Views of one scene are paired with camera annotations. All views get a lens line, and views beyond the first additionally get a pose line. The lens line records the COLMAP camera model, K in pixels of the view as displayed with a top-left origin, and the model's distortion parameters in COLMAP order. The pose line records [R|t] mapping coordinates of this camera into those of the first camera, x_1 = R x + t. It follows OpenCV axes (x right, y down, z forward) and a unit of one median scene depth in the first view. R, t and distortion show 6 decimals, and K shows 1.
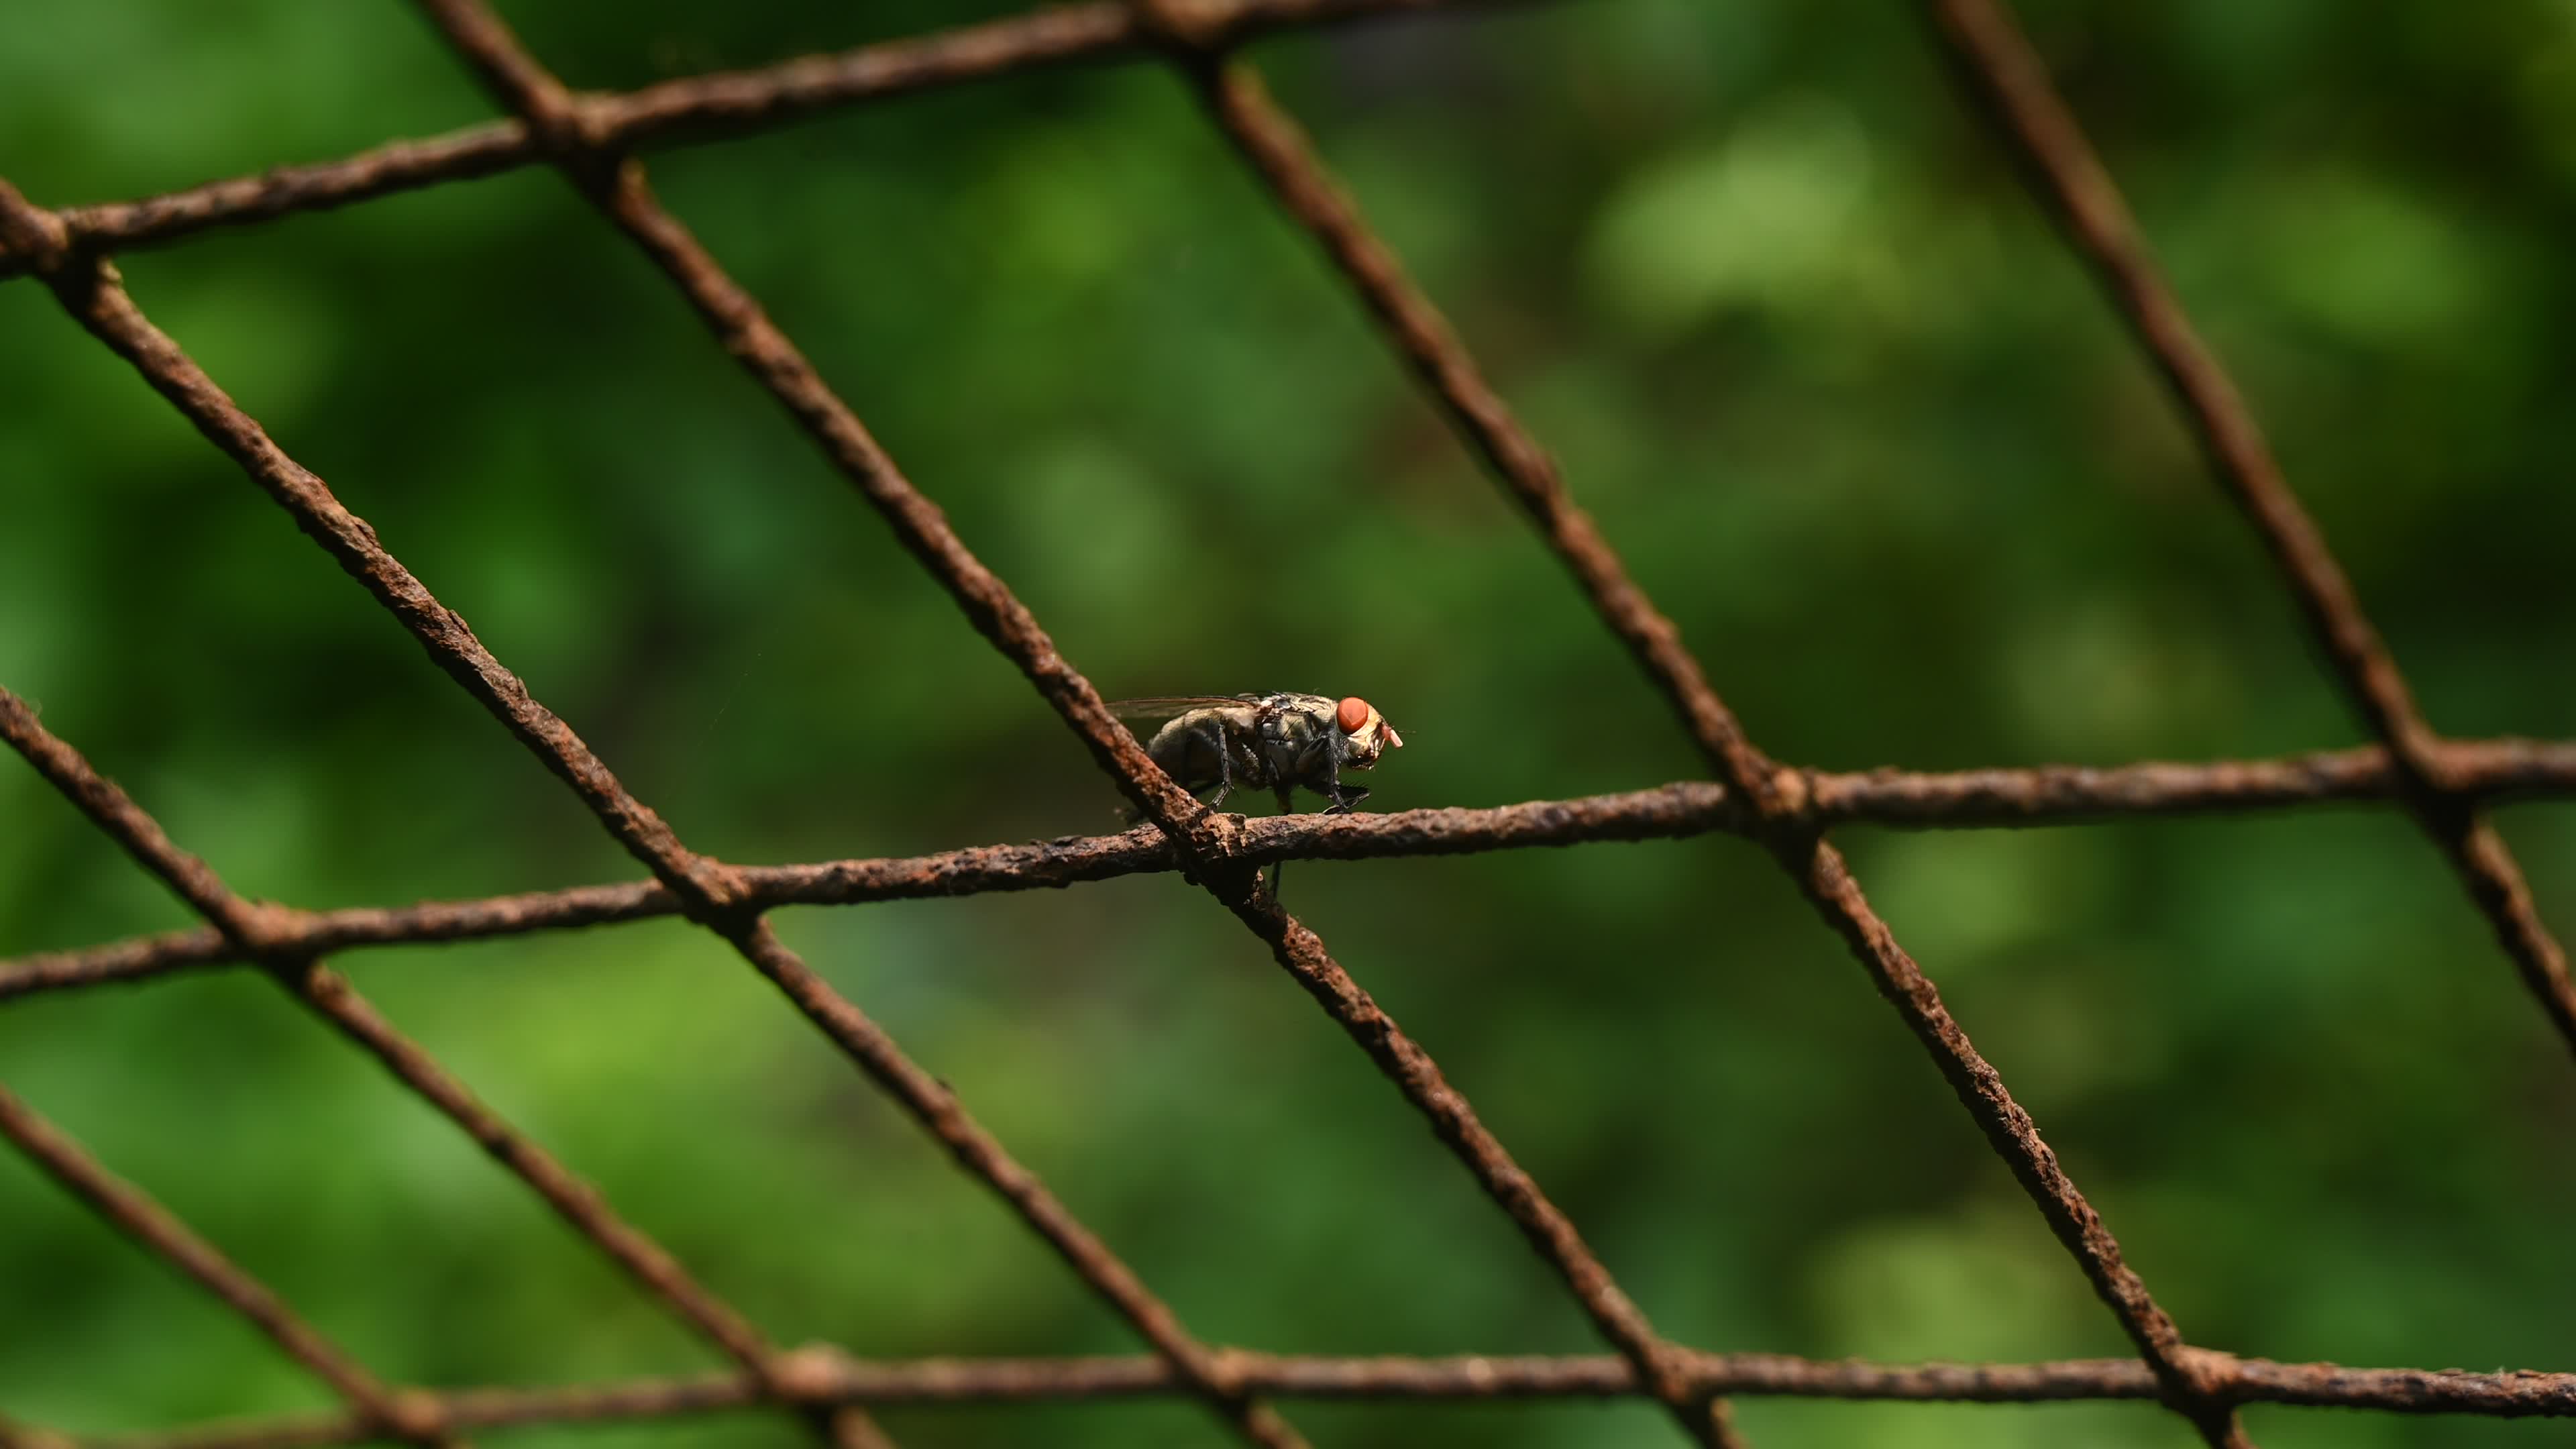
lens RADIAL K [[5186.9, 0, 1288.0], [0, 5186.9, 724.5], [0, 0, 1]] dist [0.021319, -0.356330]
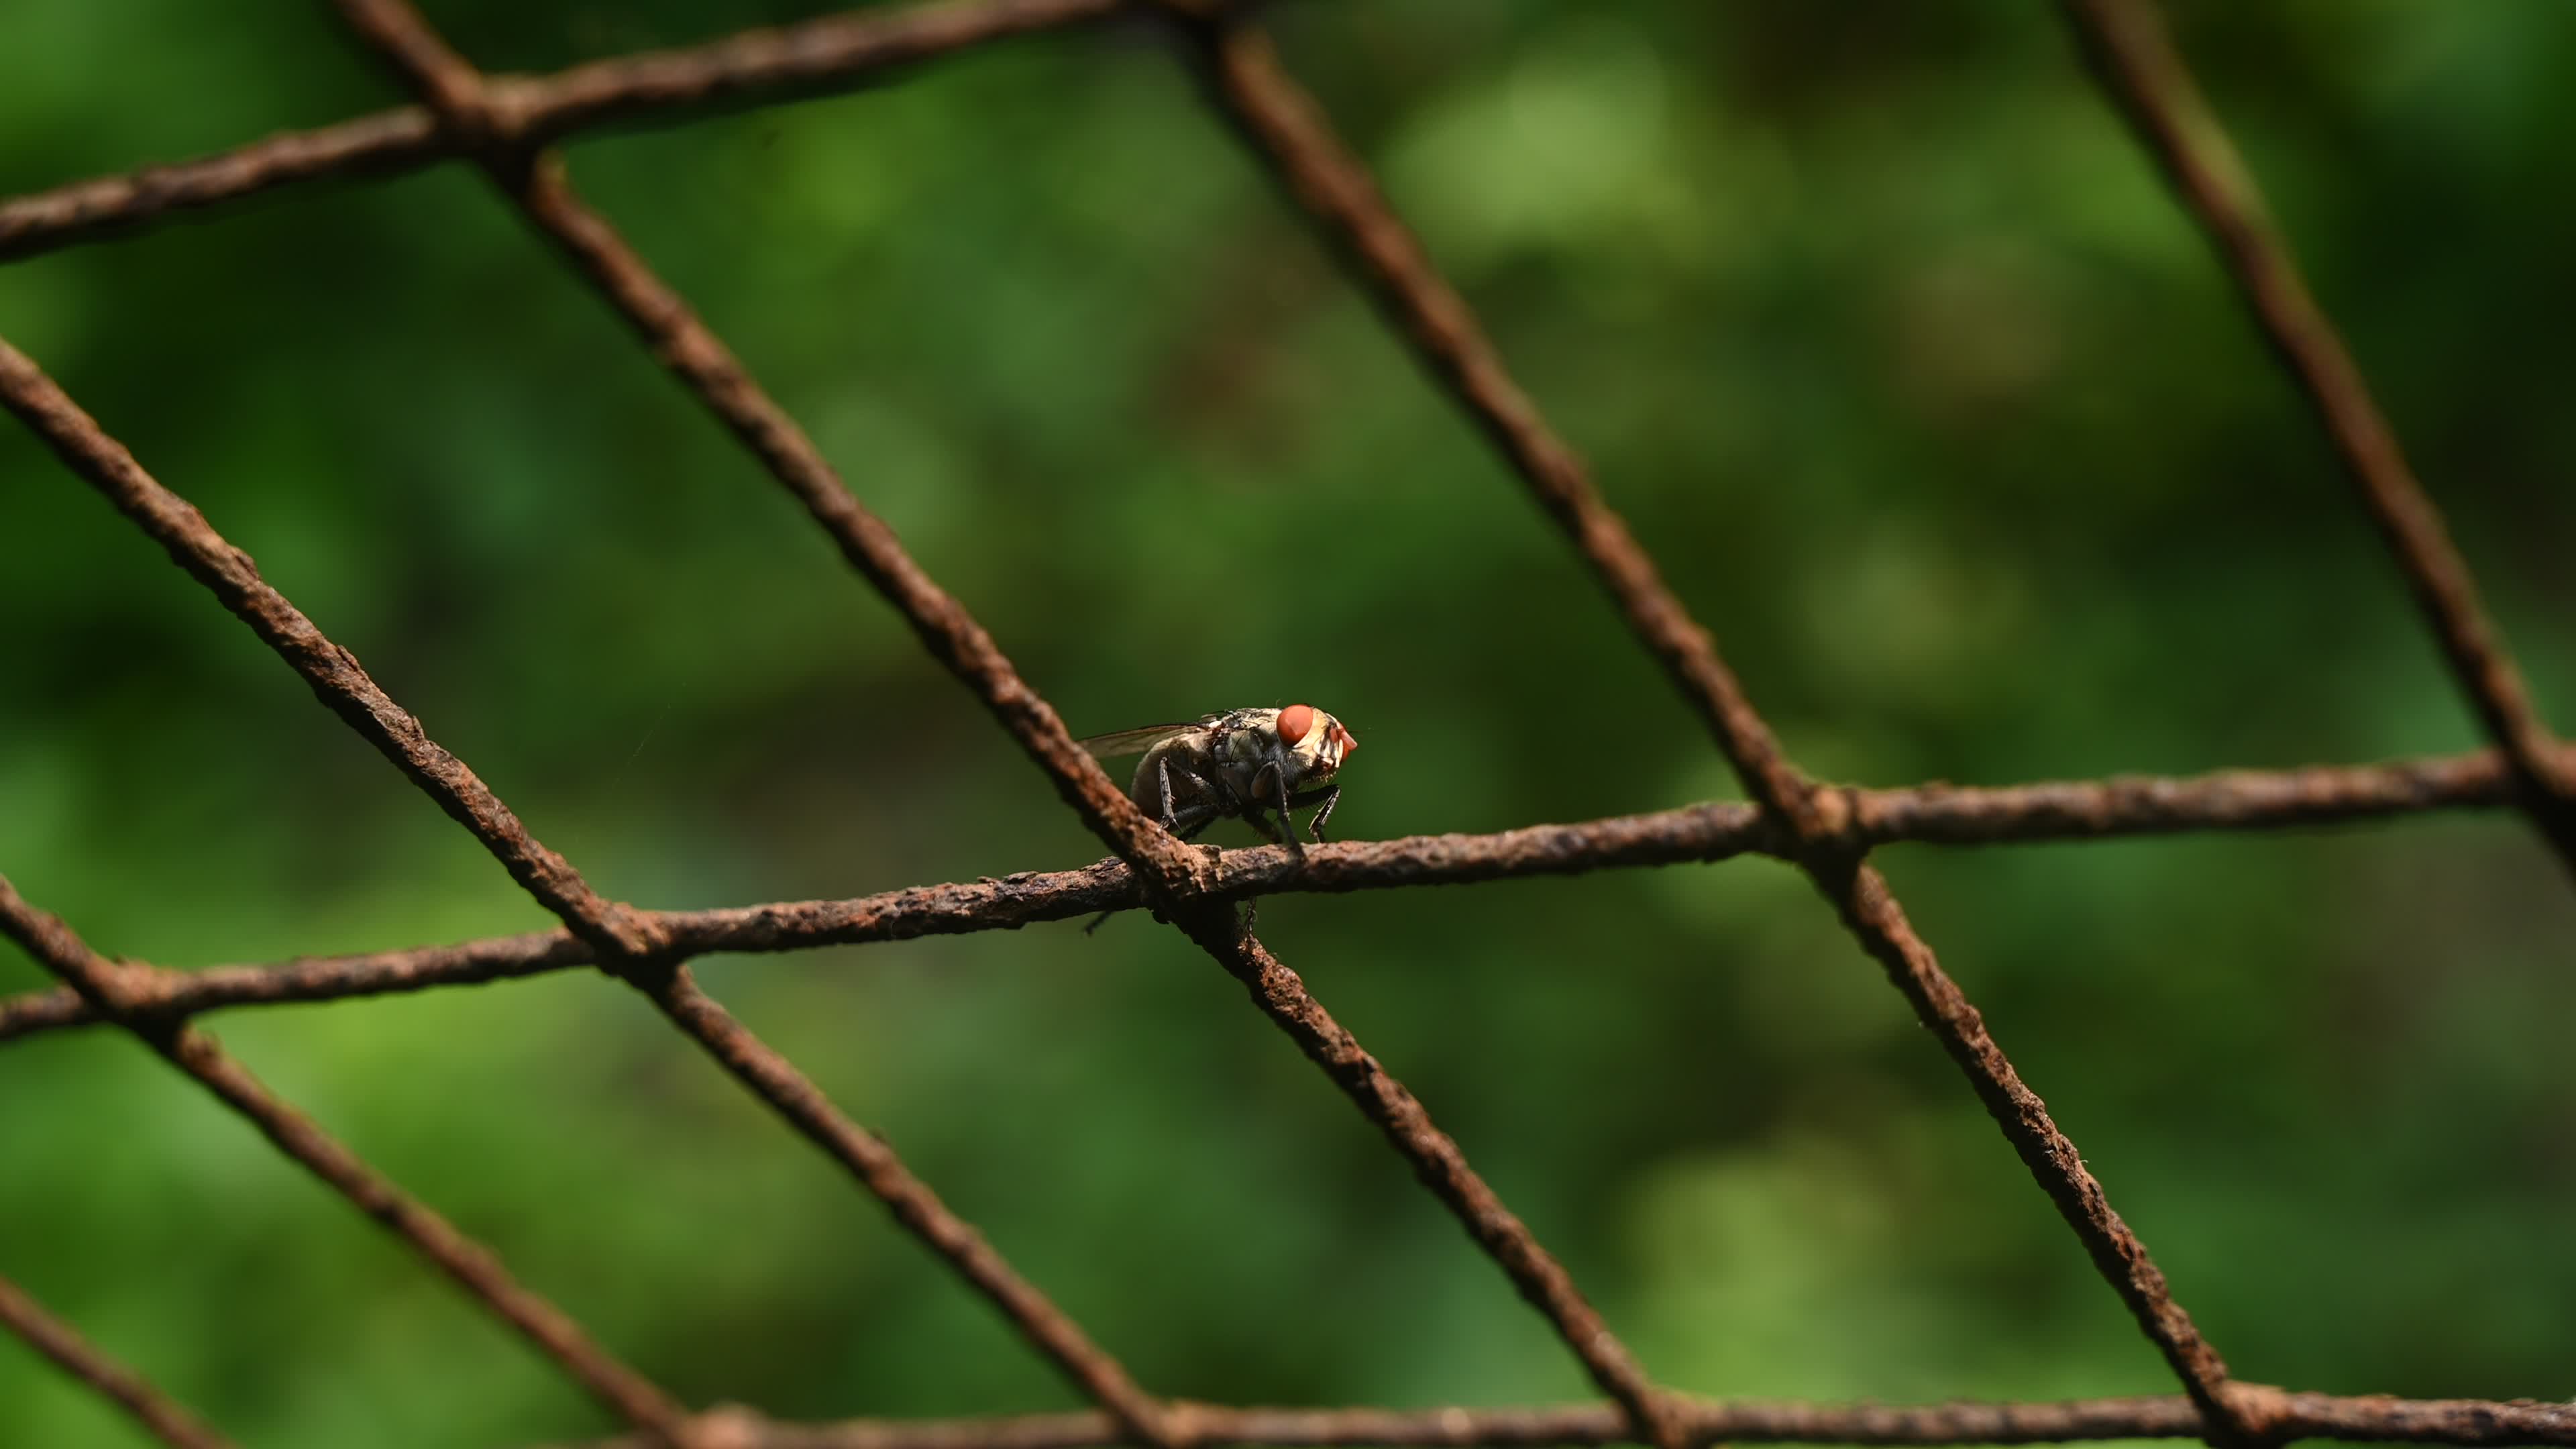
lens RADIAL K [[5186.9, 0, 1288.0], [0, 5186.9, 724.5], [0, 0, 1]] dist [0.021319, -0.356330]
pose [[0.998577, -0.027762, 0.045539, -0.036449], [0.027208, 0.999548, 0.012755, -0.015080], [-0.045873, -0.011498, 0.998881, 0.081788]]
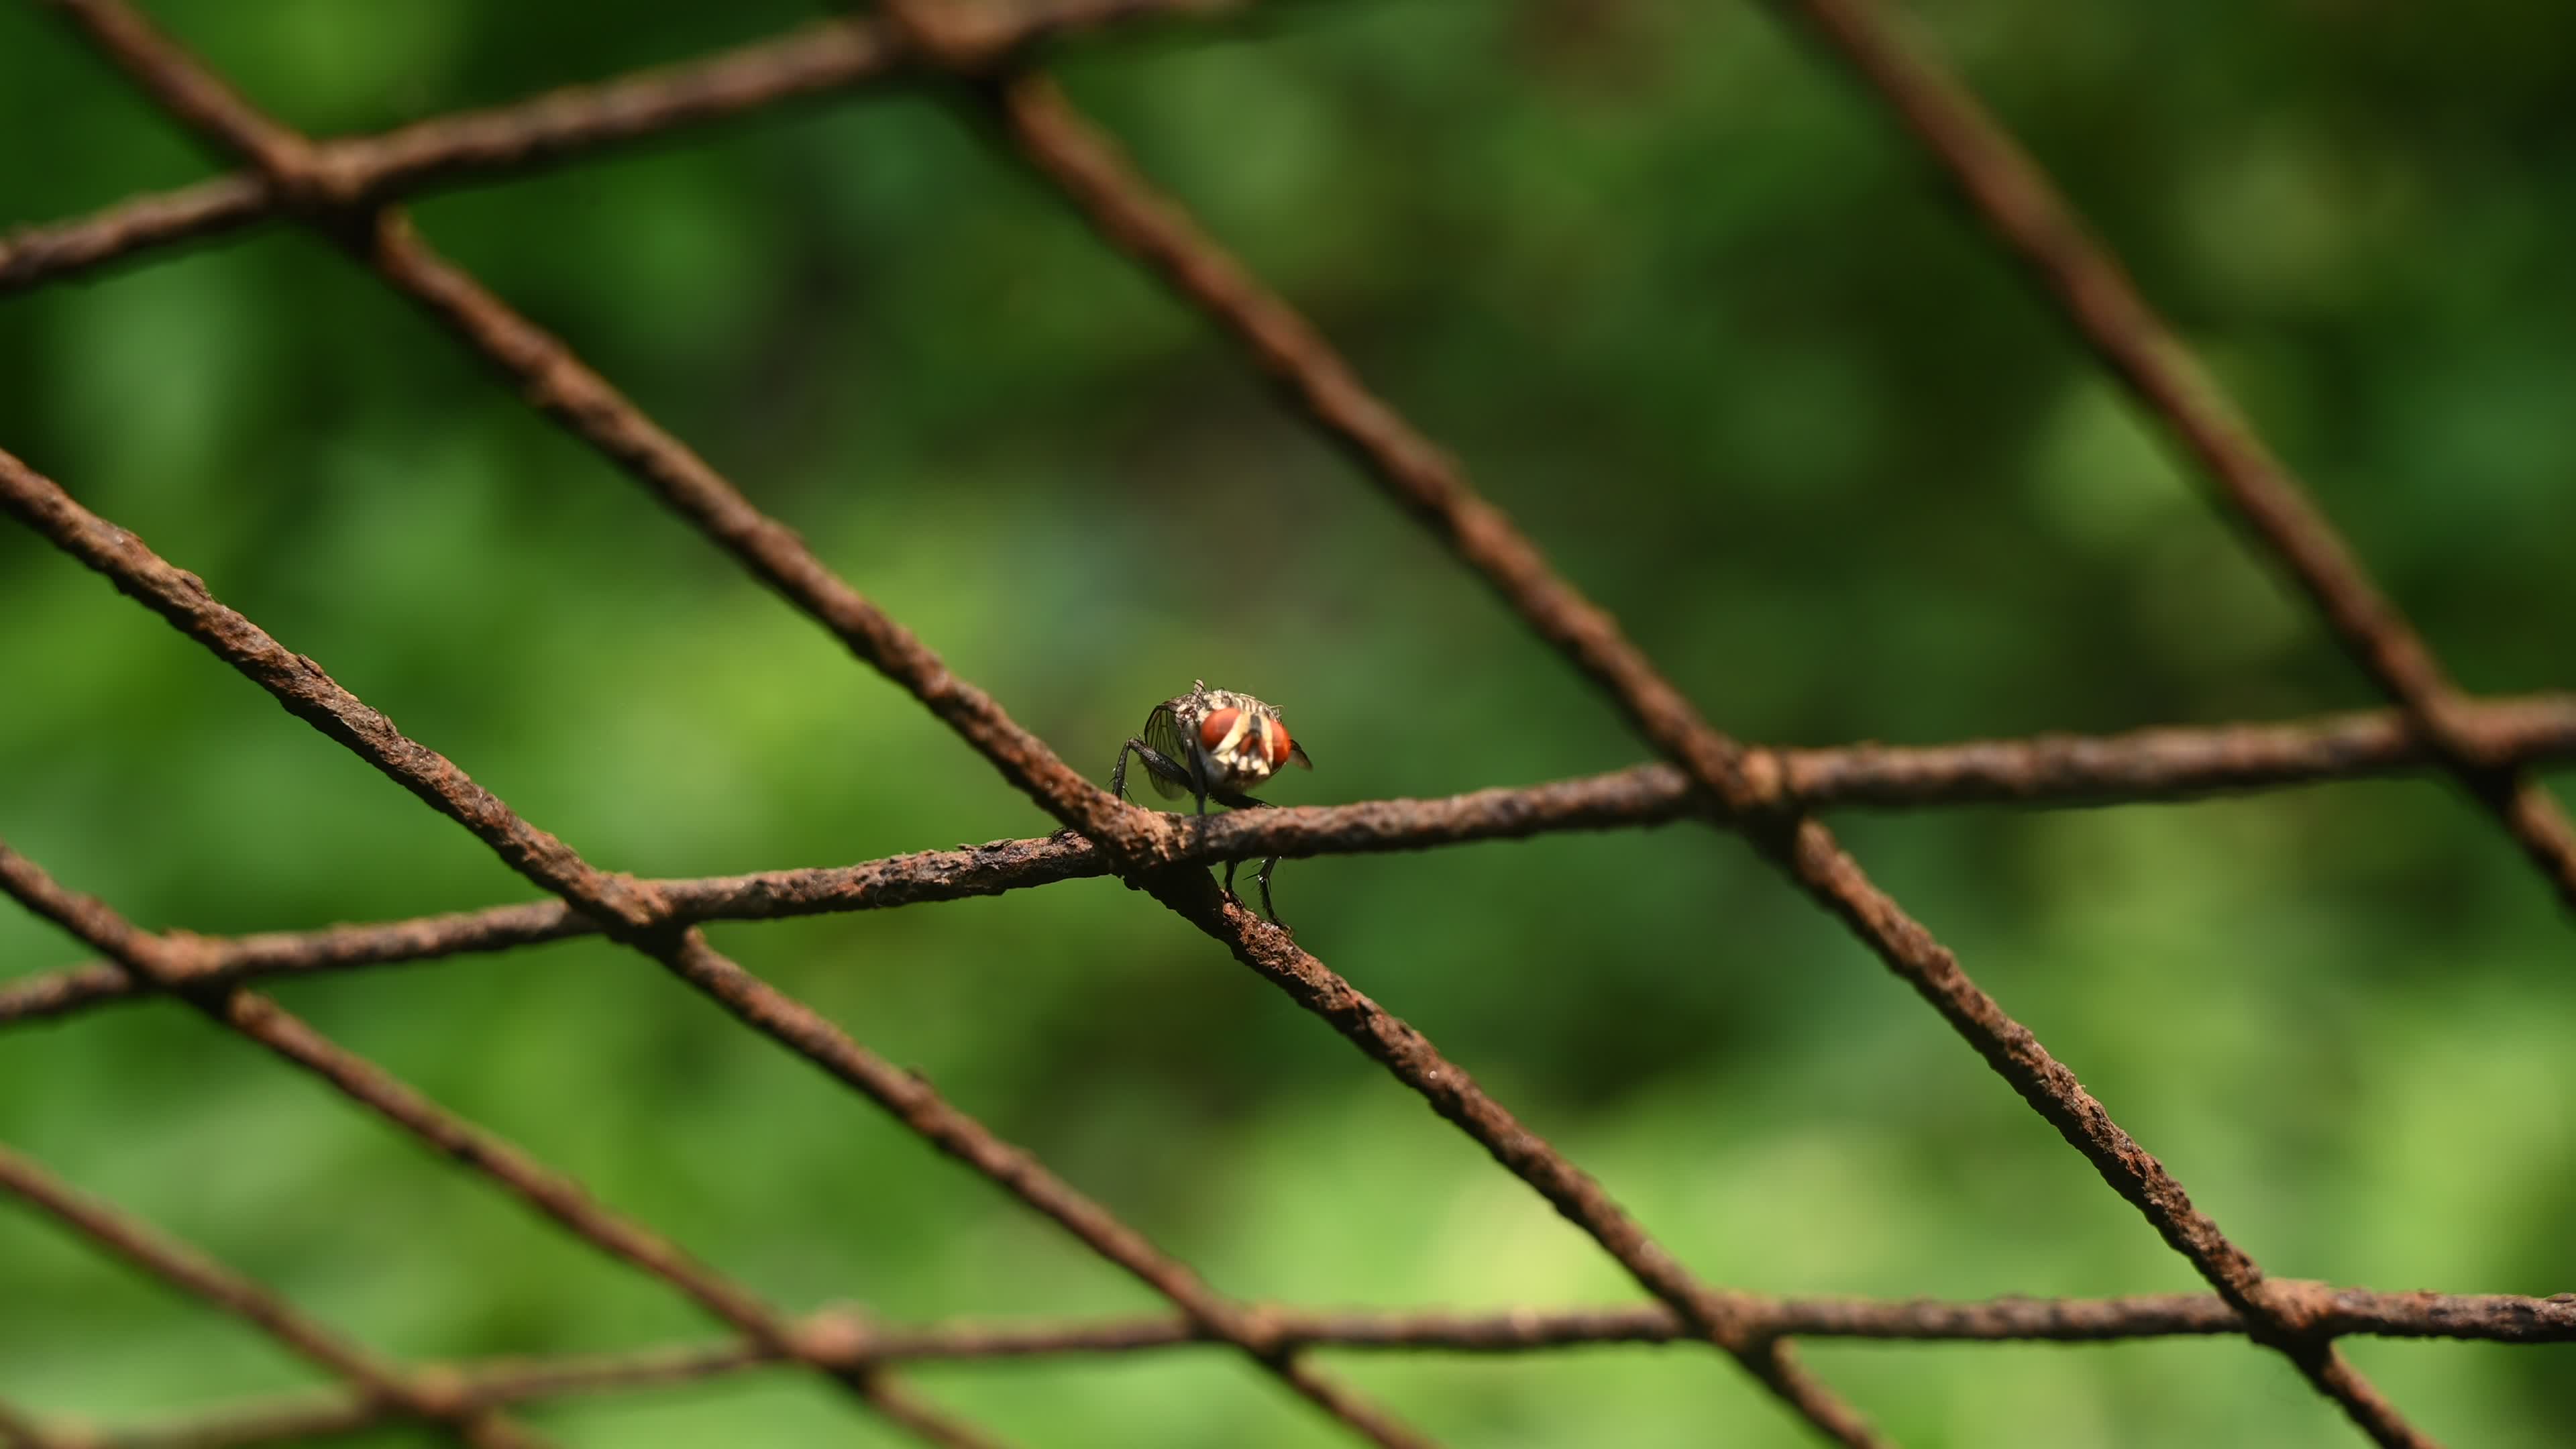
lens RADIAL K [[5186.9, 0, 1288.0], [0, 5186.9, 724.5], [0, 0, 1]] dist [0.021319, -0.356330]
pose [[0.995801, -0.080299, -0.043959, 0.050089], [0.083775, 0.992942, 0.083956, -0.070891], [0.036908, -0.087286, 0.995499, 0.095585]]
